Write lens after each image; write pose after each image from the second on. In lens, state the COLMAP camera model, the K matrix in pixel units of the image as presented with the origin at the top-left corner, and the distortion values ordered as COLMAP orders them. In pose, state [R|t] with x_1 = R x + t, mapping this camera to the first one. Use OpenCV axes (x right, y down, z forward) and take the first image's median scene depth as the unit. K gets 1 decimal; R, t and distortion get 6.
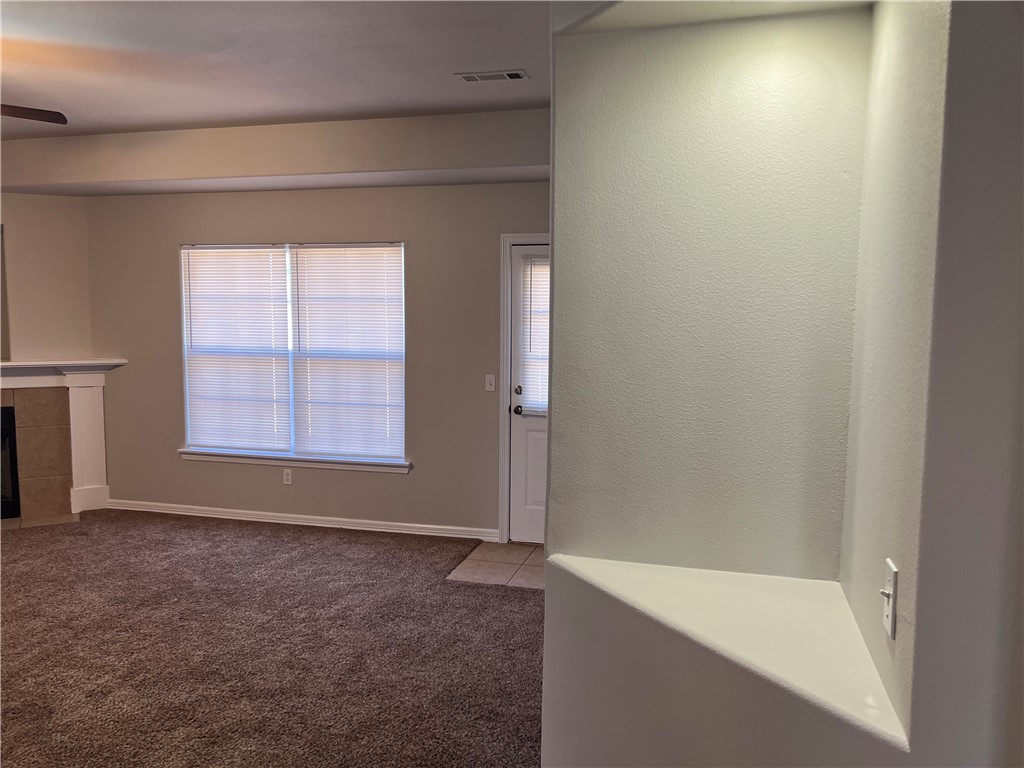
lens RADIAL K [[757.9, 0, 512.0], [0, 757.9, 384.0], [0, 0, 1]] dist [0.042491, -0.040898]
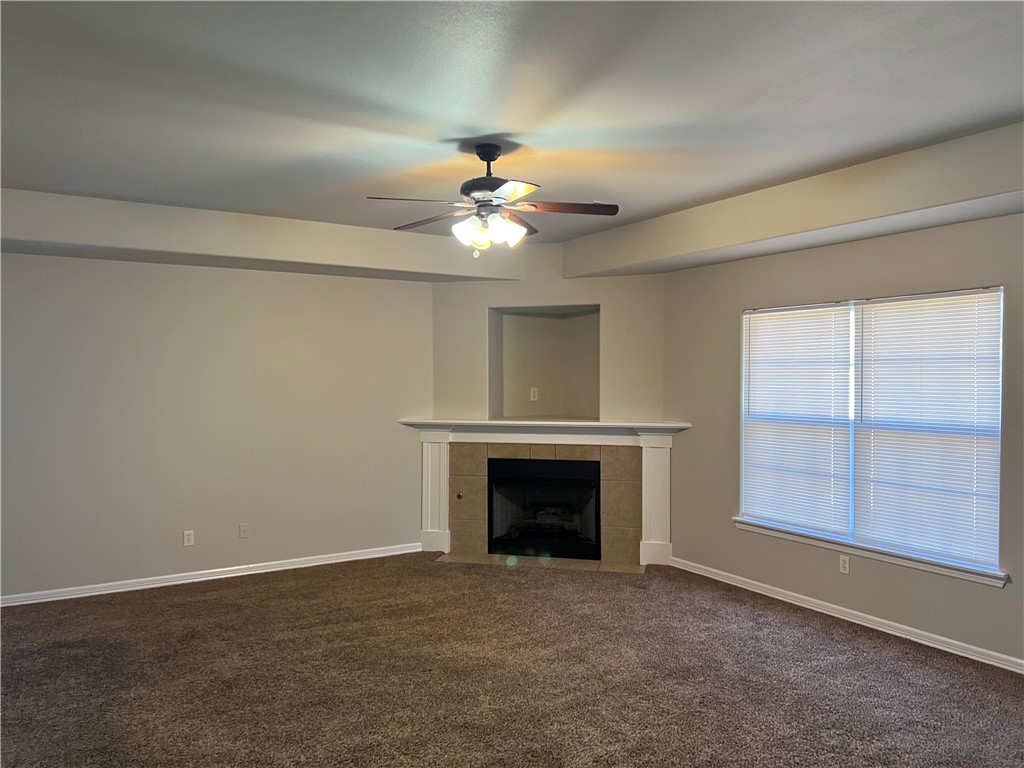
lens RADIAL K [[757.9, 0, 512.0], [0, 757.9, 384.0], [0, 0, 1]] dist [0.042491, -0.040898]
pose [[0.725155, -0.000987, -0.688585, 0.034804], [-0.055241, 0.996692, -0.059604, -0.011883], [0.686366, 0.081260, 0.722702, 0.095251]]
